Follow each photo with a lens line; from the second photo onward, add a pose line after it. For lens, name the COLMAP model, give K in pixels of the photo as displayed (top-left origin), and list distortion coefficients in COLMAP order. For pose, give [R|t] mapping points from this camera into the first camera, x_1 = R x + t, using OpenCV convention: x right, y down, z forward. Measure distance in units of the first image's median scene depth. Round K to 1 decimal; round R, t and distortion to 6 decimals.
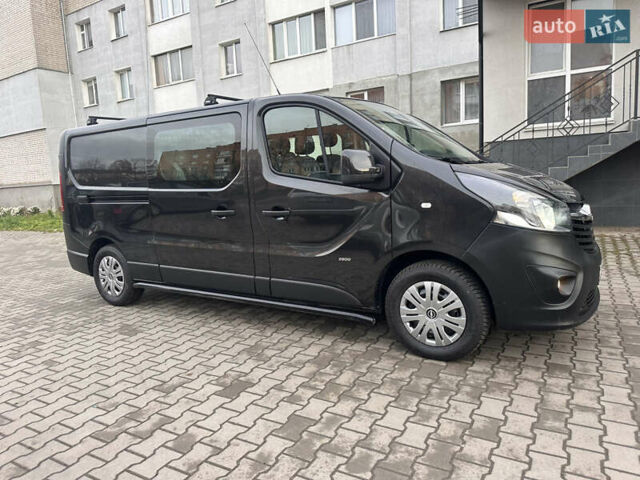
lens RADIAL K [[475.0, 0, 320.0], [0, 475.0, 240.0], [0, 0, 1]] dist [-0.010689, -0.007616]
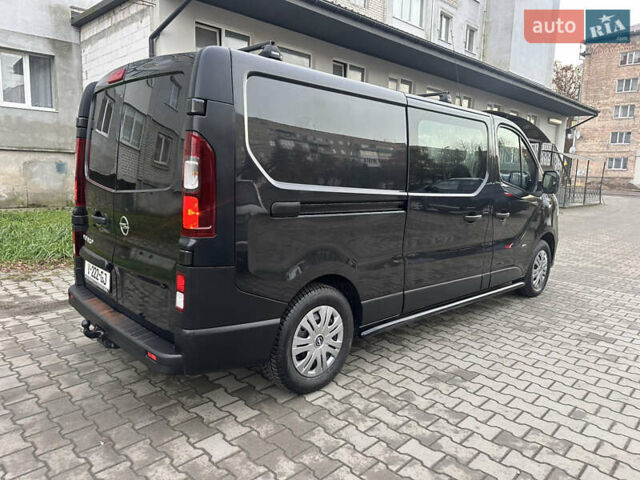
lens RADIAL K [[475.0, 0, 320.0], [0, 475.0, 240.0], [0, 0, 1]] dist [-0.010689, -0.007616]
pose [[0.207121, -0.081292, 0.974932, -1.292855], [0.084658, 0.994293, 0.064921, -0.107491], [-0.974645, 0.069089, 0.212821, 1.133440]]
